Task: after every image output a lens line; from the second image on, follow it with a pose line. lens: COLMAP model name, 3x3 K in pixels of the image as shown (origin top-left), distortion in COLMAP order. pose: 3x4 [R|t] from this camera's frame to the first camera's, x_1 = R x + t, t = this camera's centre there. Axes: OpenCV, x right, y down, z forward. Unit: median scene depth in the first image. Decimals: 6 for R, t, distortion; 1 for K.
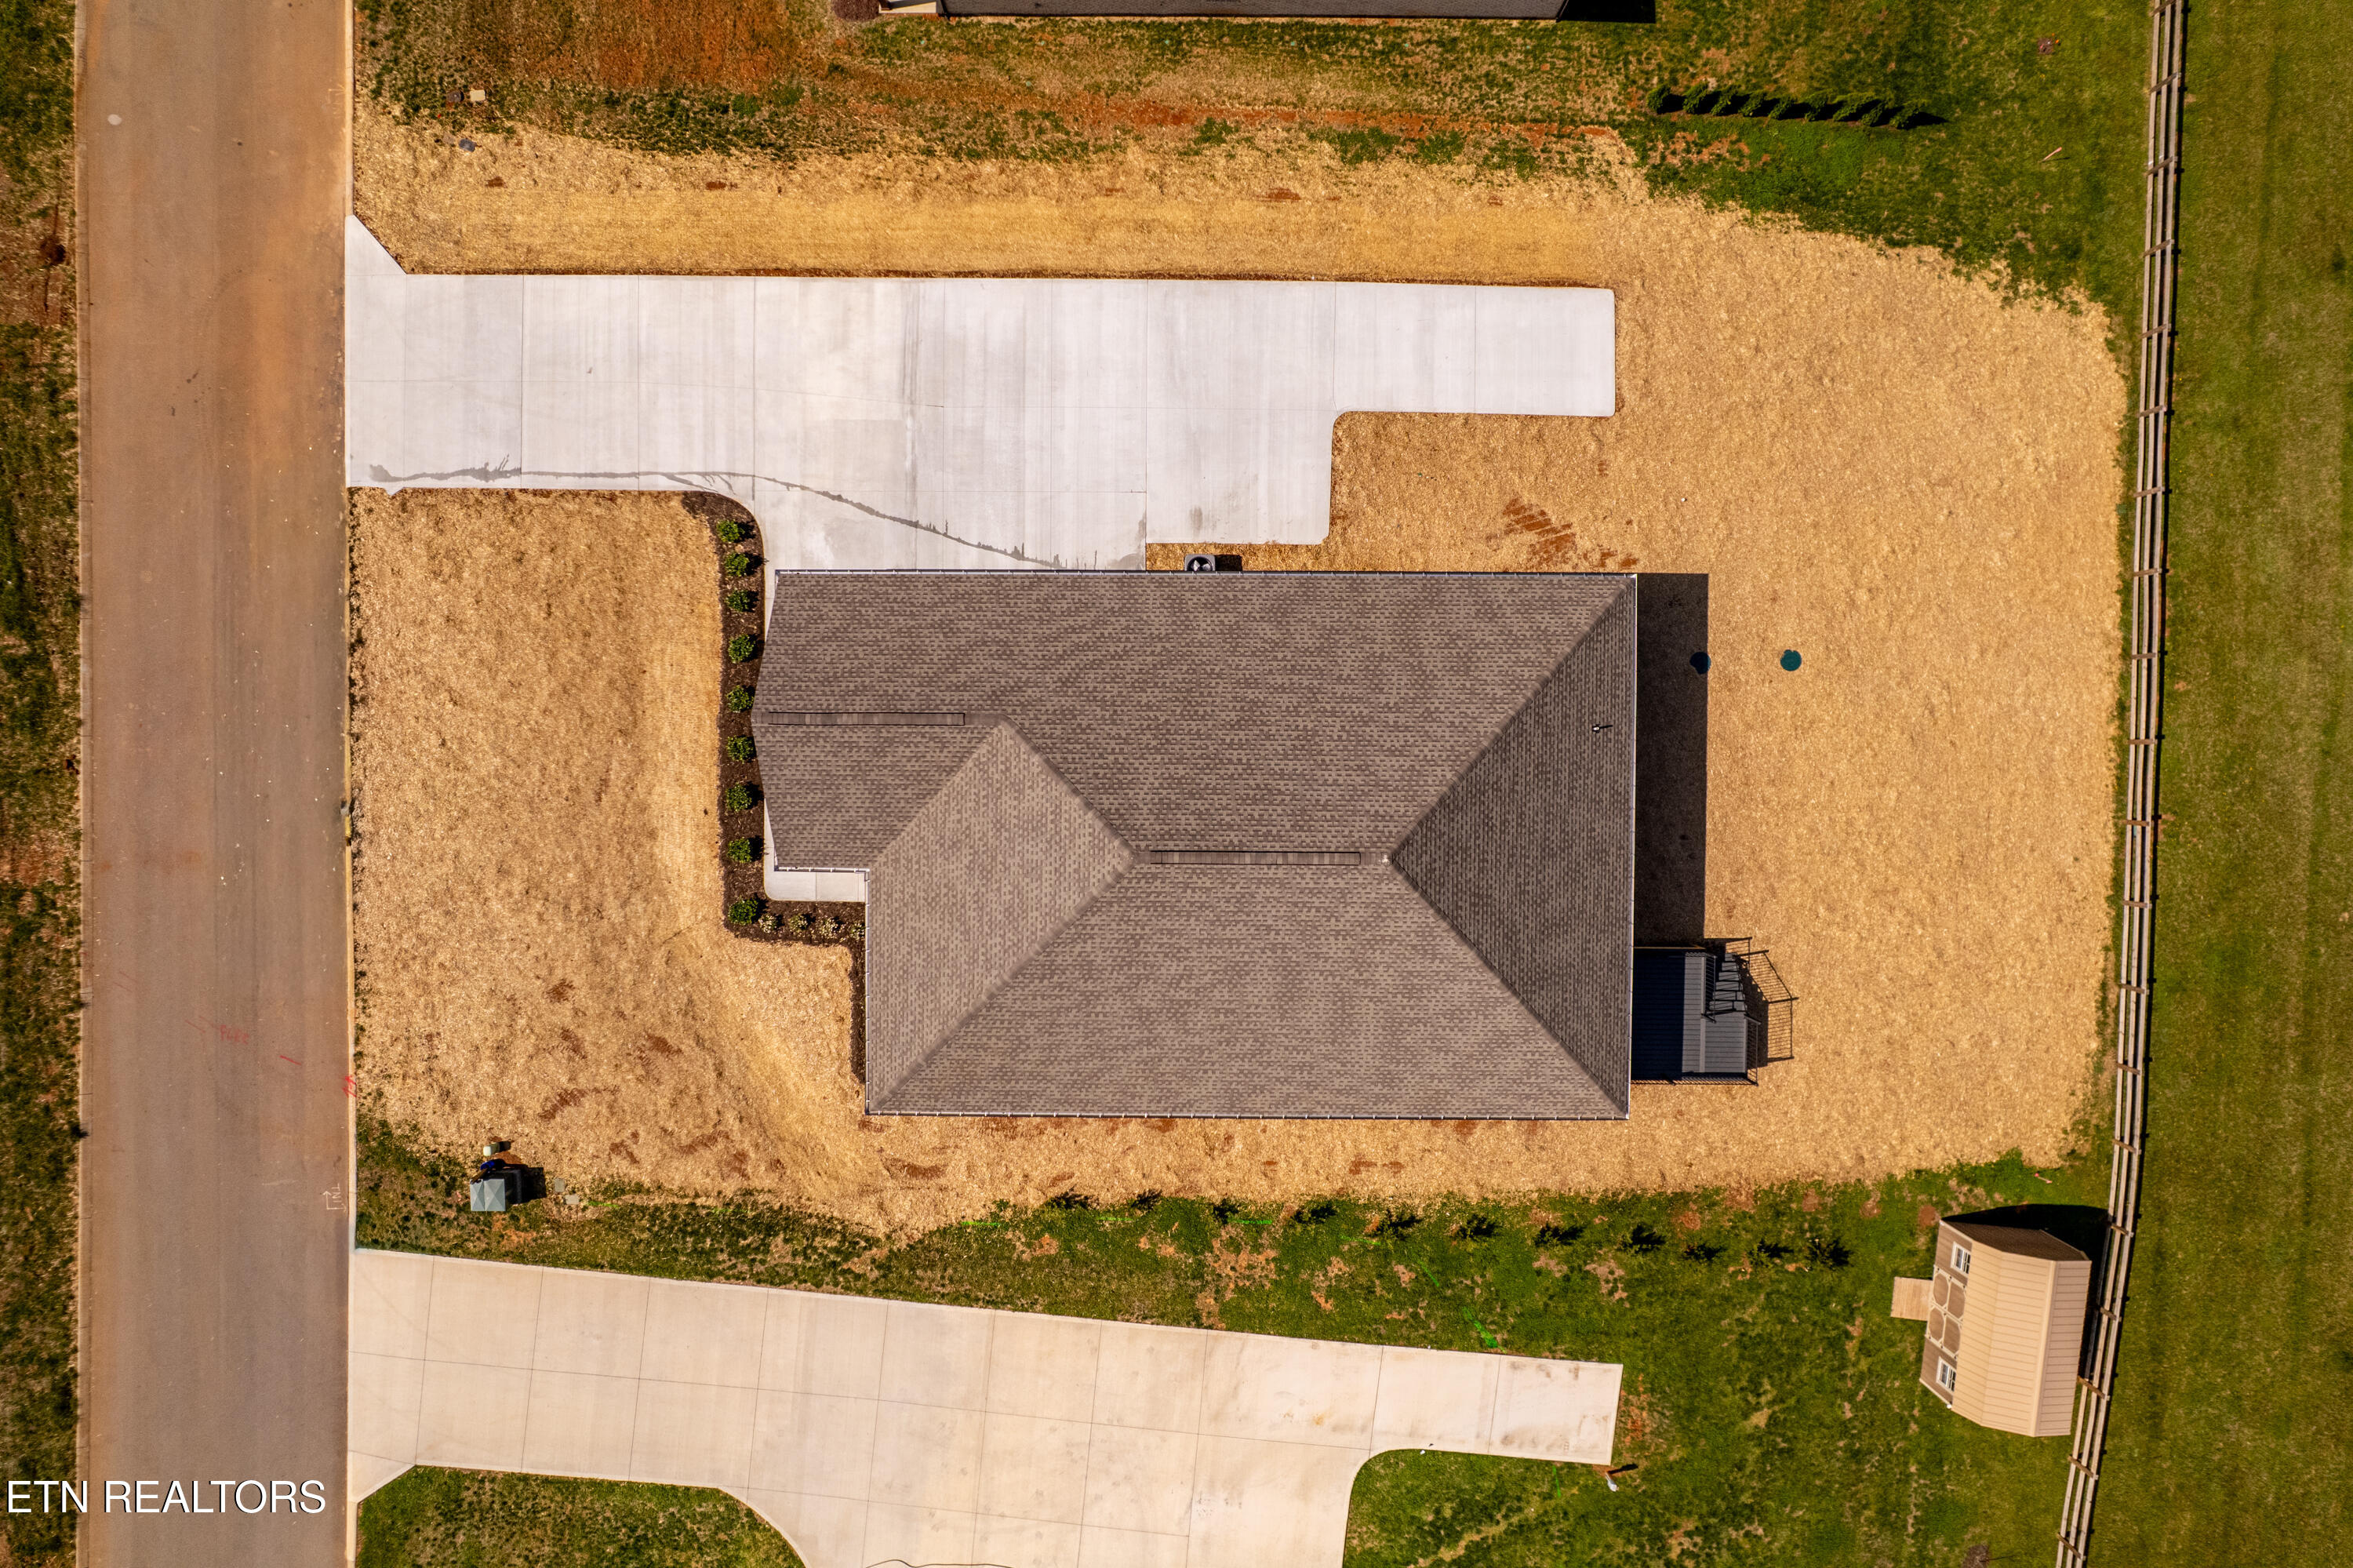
lens RADIAL K [[1504.6, 0, 1176.6], [0, 1504.6, 791.6], [0, 0, 1]] dist [-0.074353, 0.064155]
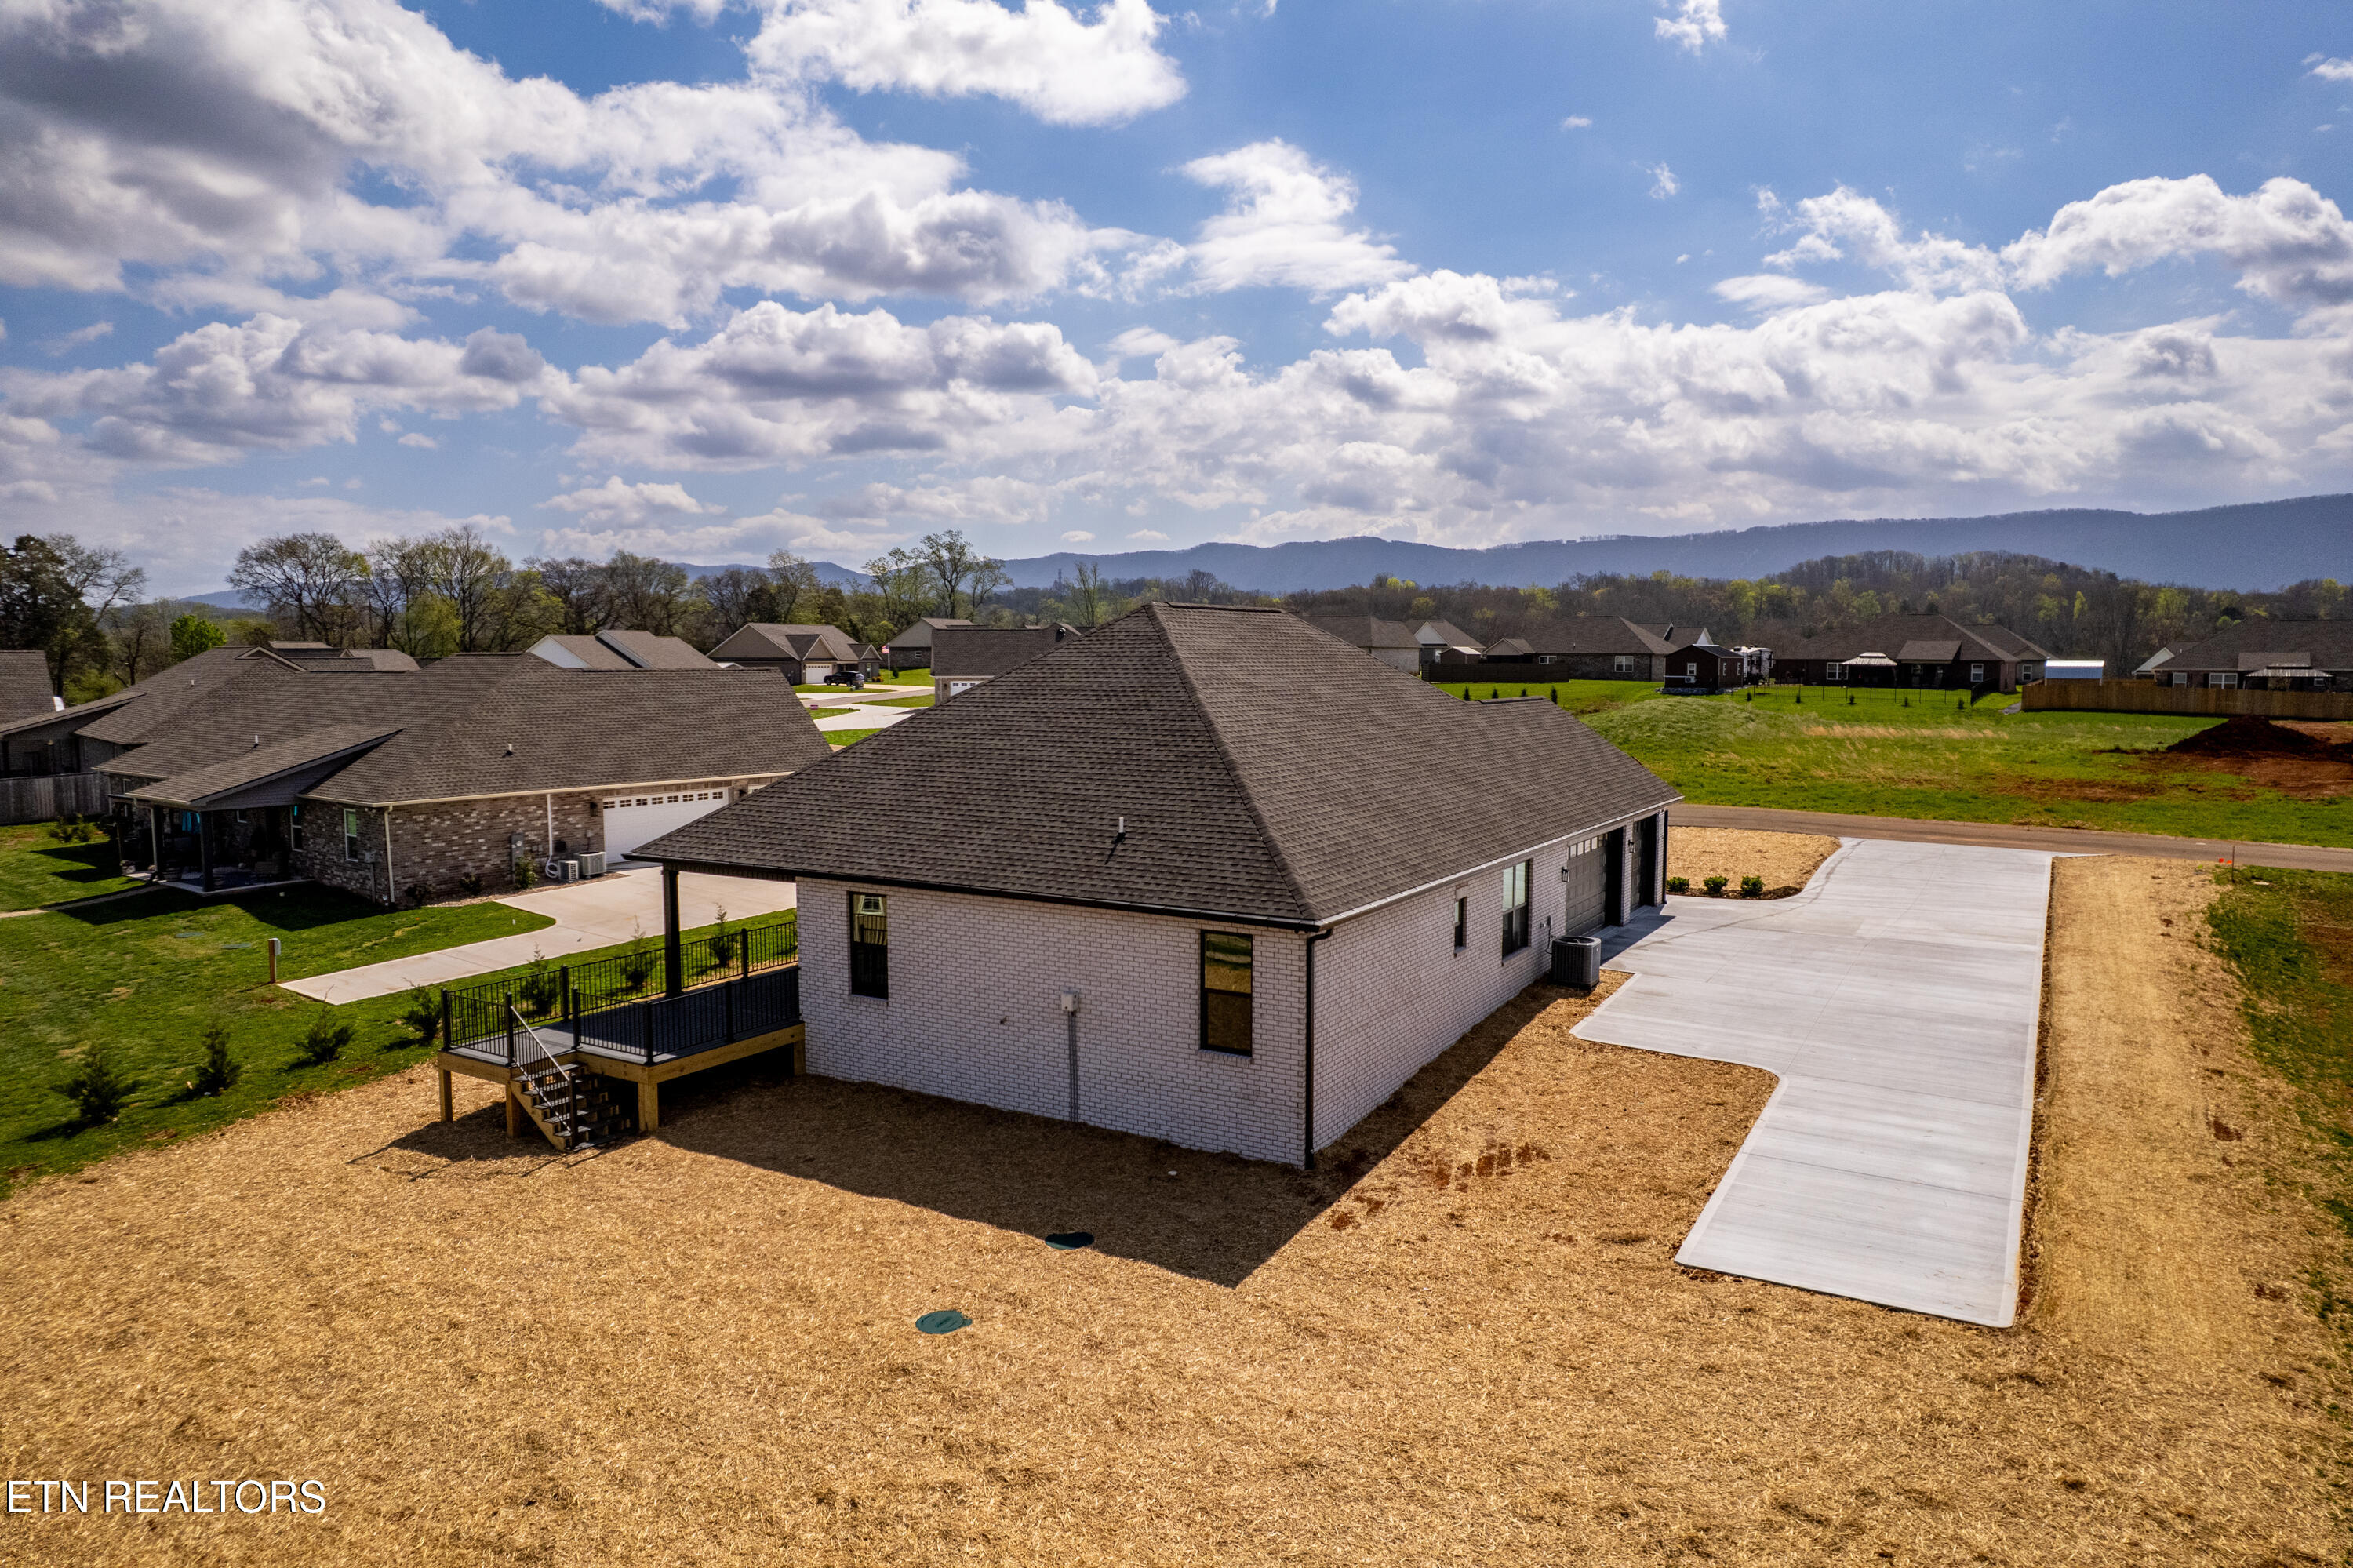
lens RADIAL K [[1504.6, 0, 1176.6], [0, 1504.6, 791.6], [0, 0, 1]] dist [-0.074353, 0.064155]
pose [[-0.510810, 0.084071, -0.855573, 0.712883], [-0.859480, -0.072119, 0.506056, -0.333626], [-0.019158, 0.993847, 0.109097, 0.821927]]
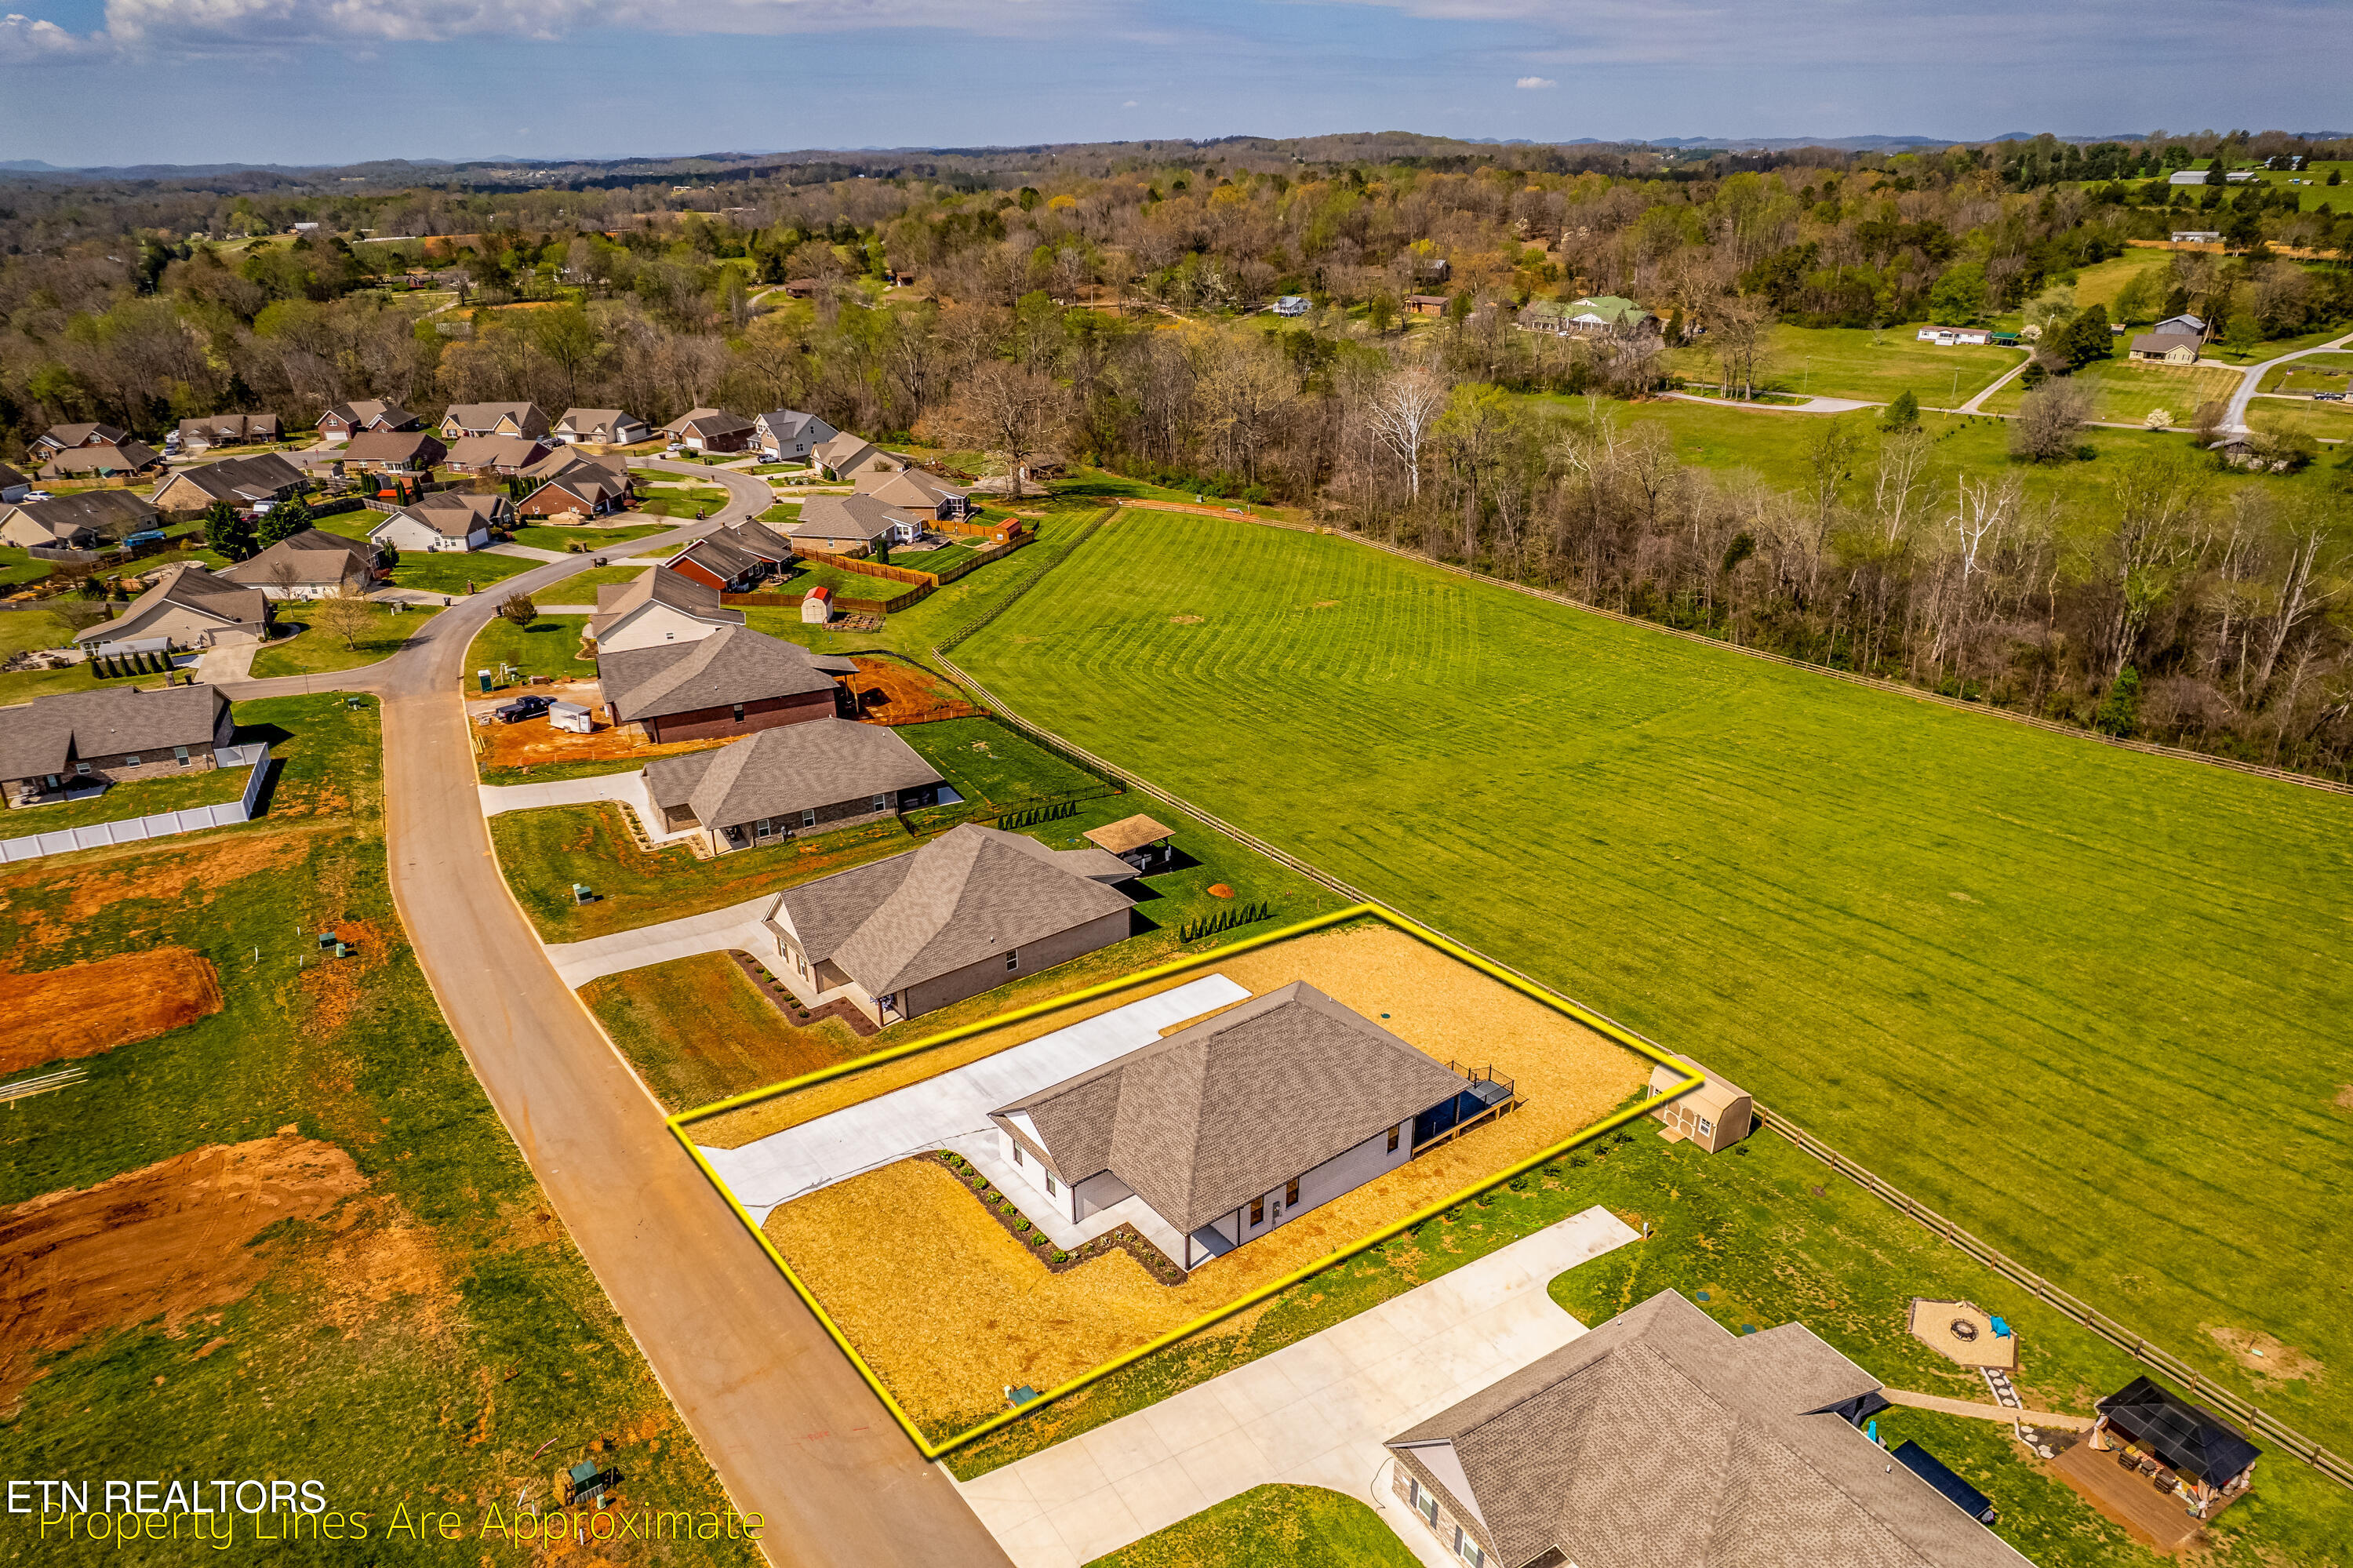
lens RADIAL K [[1504.6, 0, 1176.6], [0, 1504.6, 791.6], [0, 0, 1]] dist [-0.074353, 0.064155]
pose [[0.789841, -0.246648, 0.561530, -1.016220], [0.612992, 0.287884, -0.735774, 1.281609], [0.019822, 0.925358, 0.378576, -0.165534]]
